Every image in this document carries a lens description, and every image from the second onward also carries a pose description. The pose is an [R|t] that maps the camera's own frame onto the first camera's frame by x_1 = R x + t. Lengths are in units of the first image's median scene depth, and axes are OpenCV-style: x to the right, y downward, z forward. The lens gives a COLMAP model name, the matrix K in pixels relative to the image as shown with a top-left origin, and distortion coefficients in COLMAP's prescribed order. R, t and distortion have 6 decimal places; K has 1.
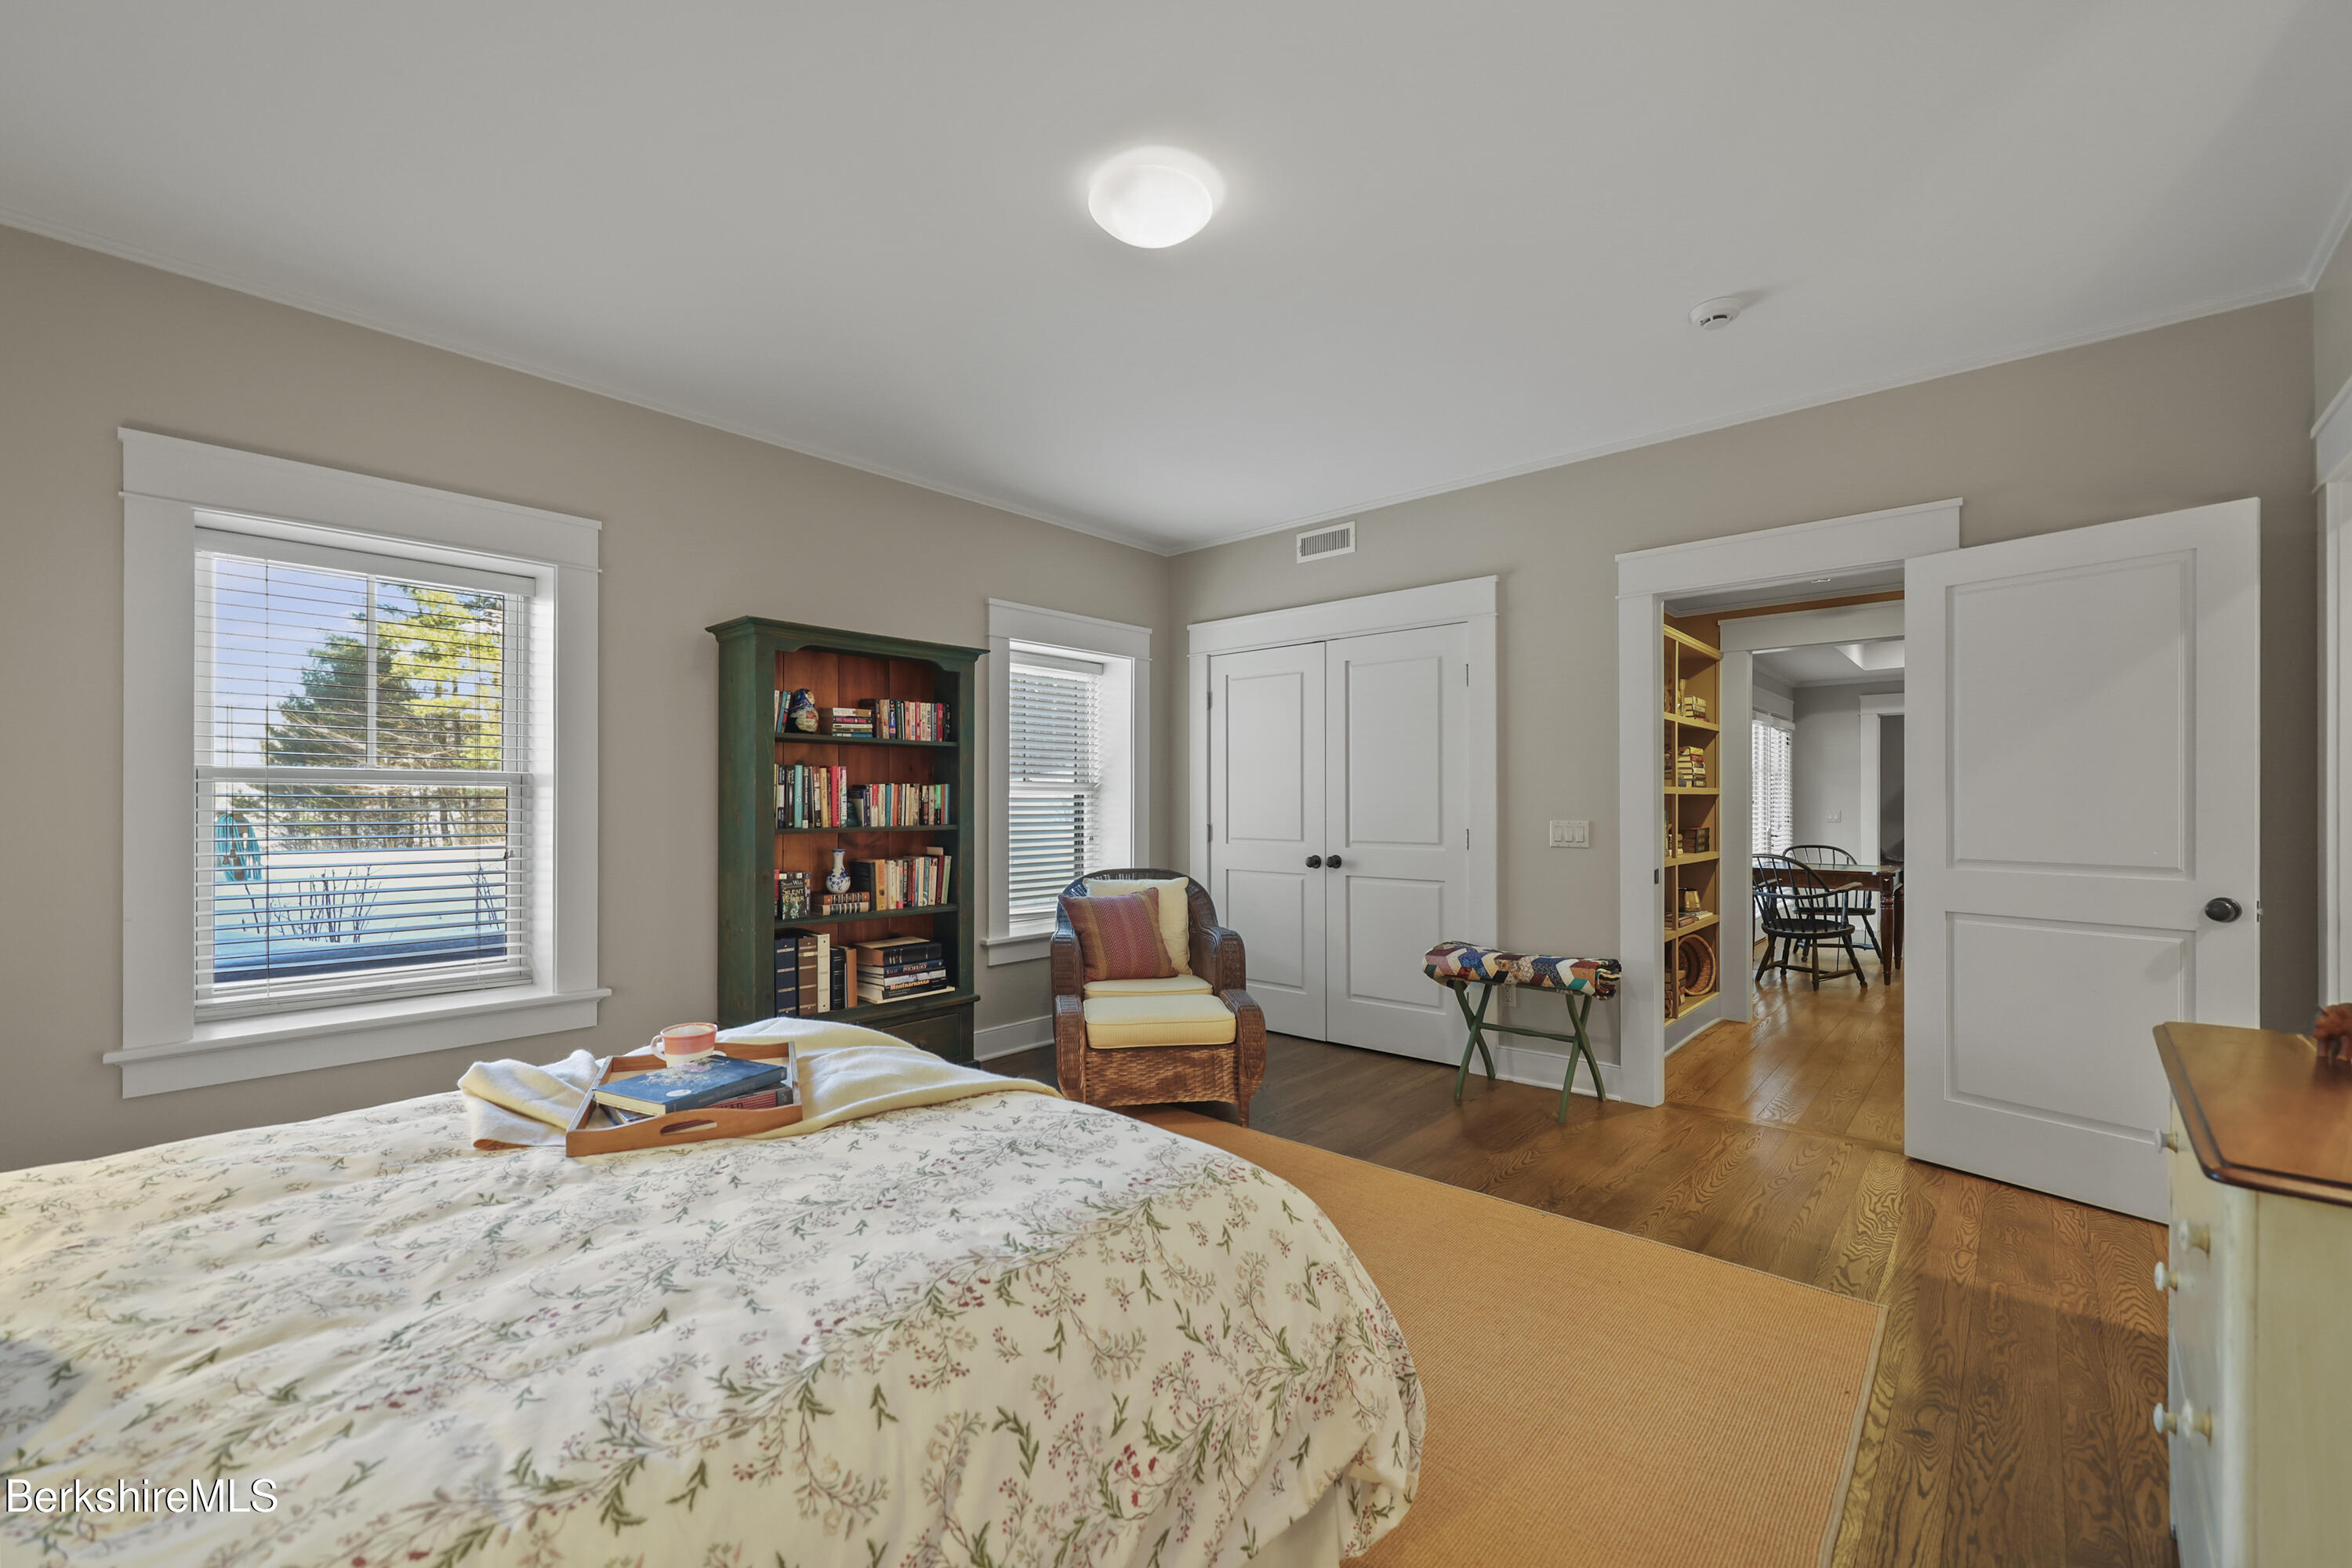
lens RADIAL K [[962.4, 0, 1179.5], [0, 962.4, 796.2], [0, 0, 1]] dist [0.000069, 0.000291]
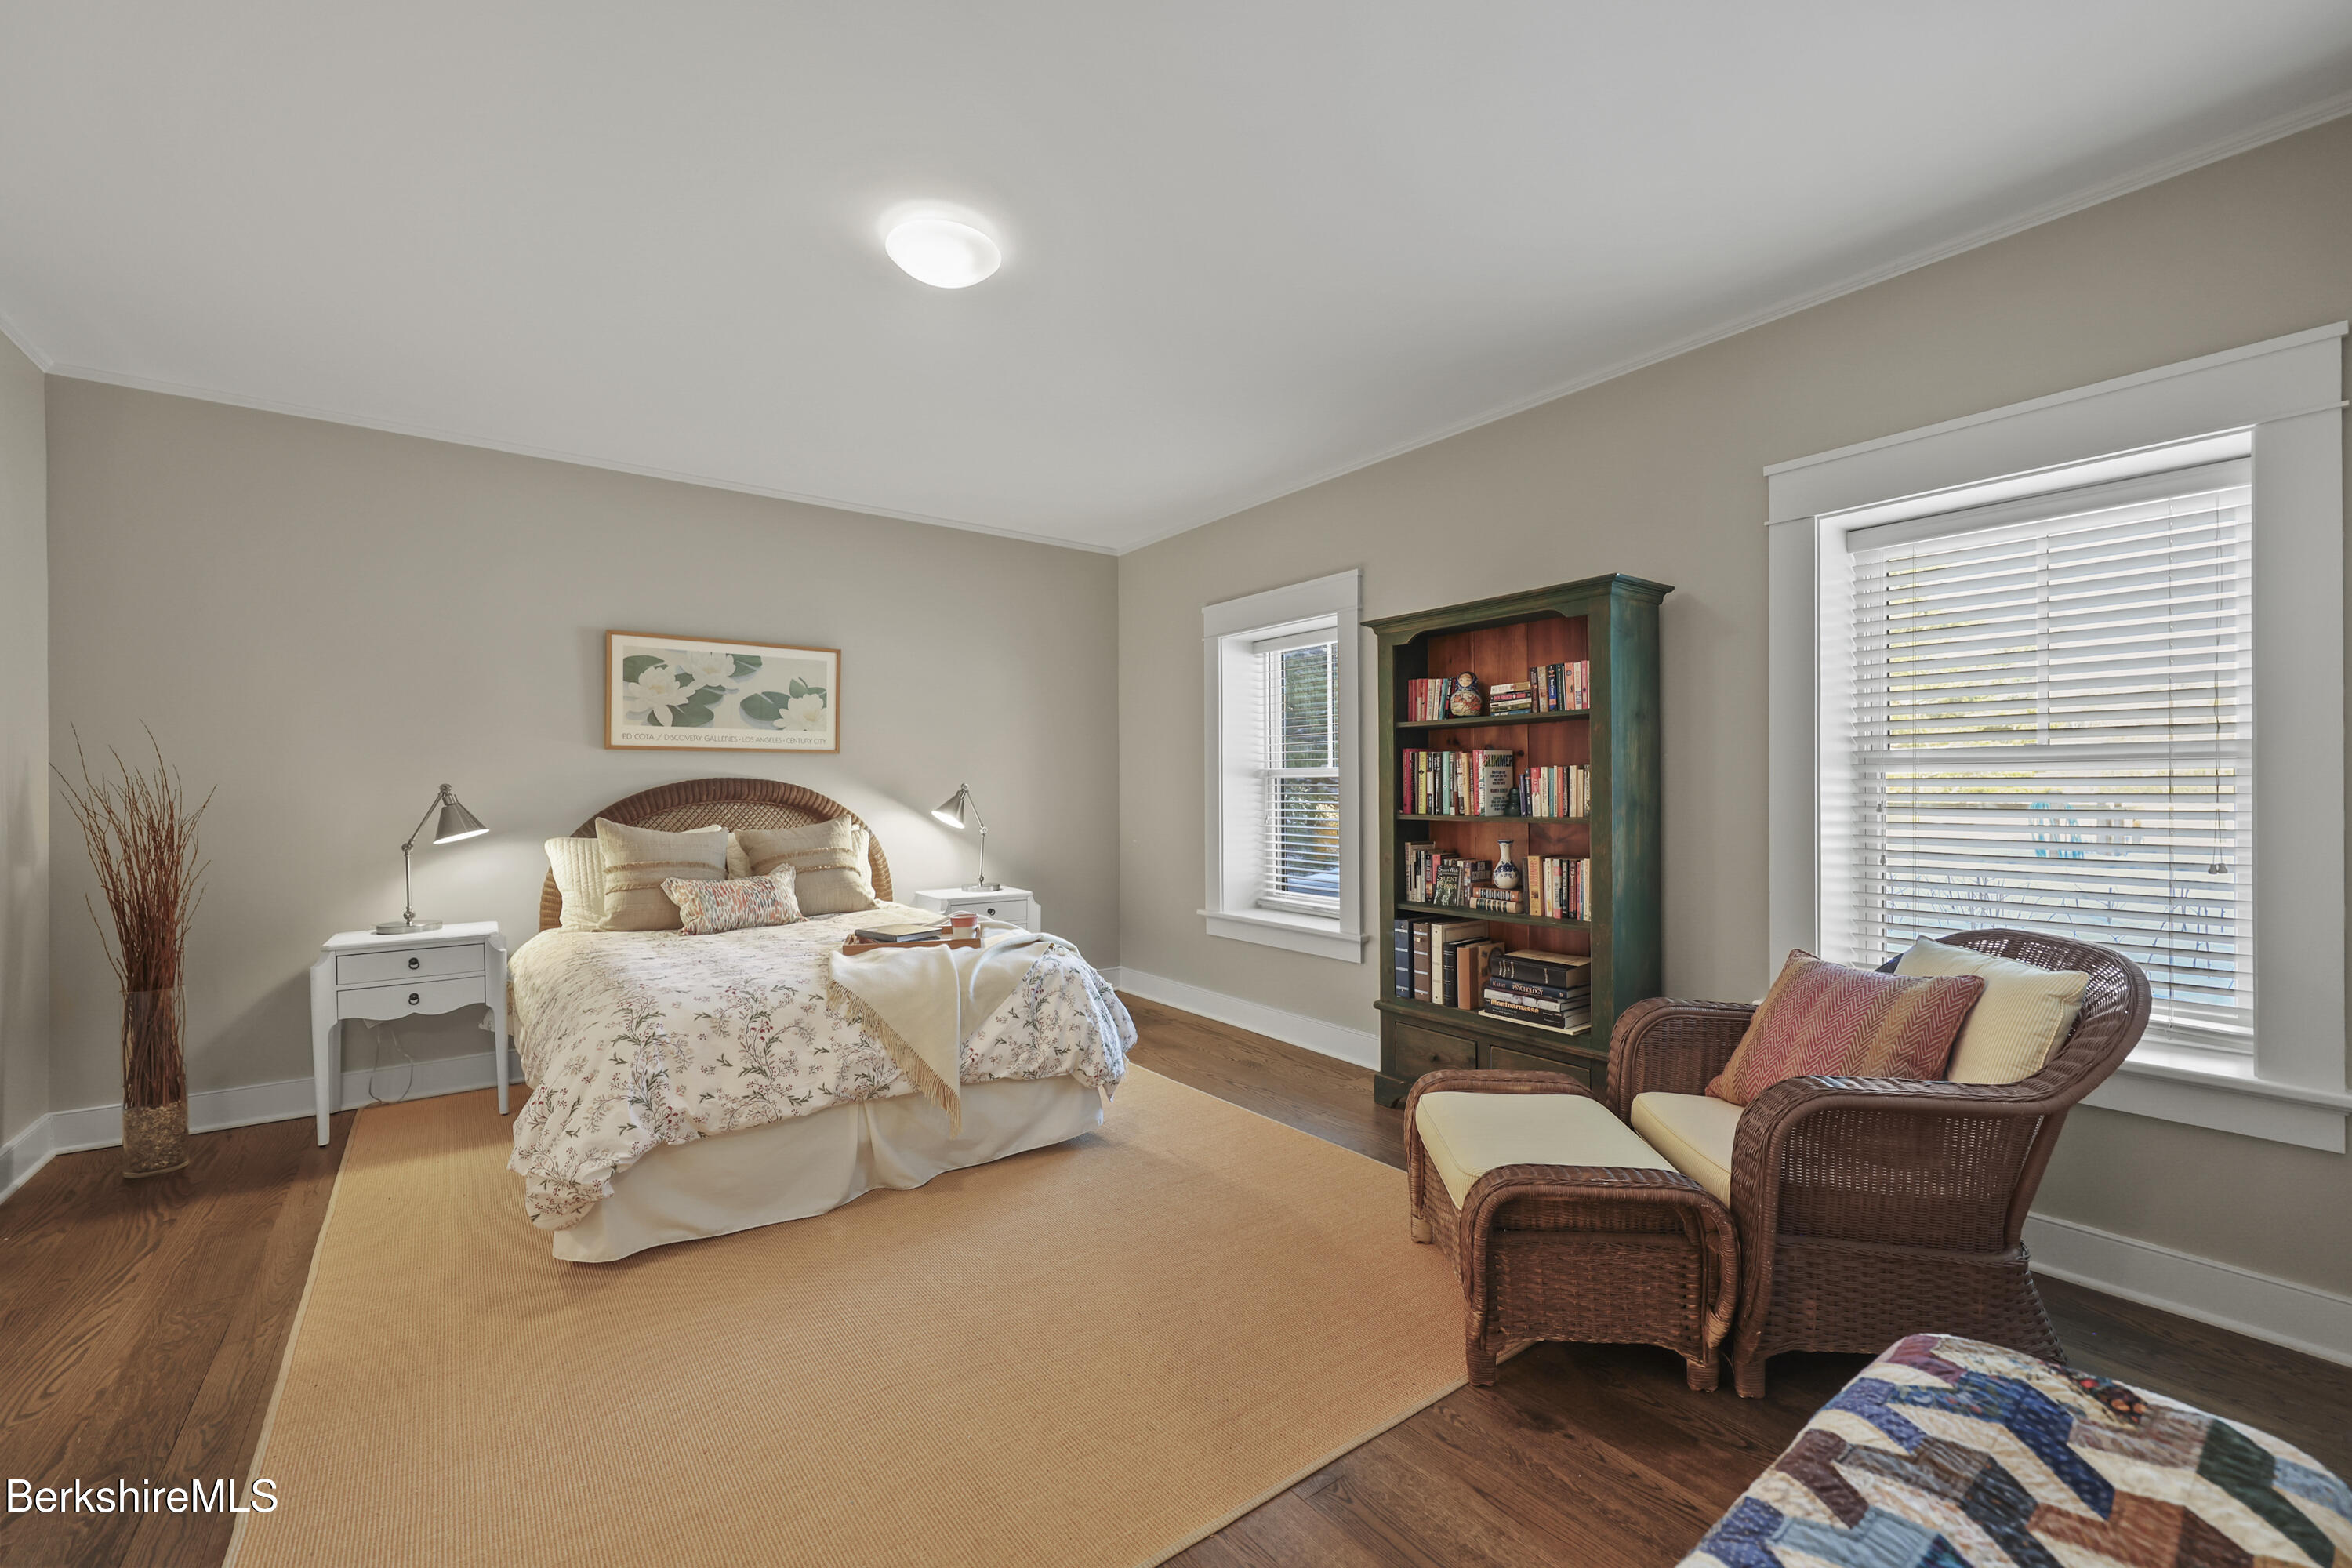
lens RADIAL K [[962.4, 0, 1182.9], [0, 962.4, 788.3], [0, 0, 1]] dist [0.000069, 0.000291]
pose [[-0.201450, -0.003039, -0.979494, 0.597643], [0.007175, 0.999964, -0.004579, 0.008105], [0.979472, -0.007950, -0.201421, 0.886870]]
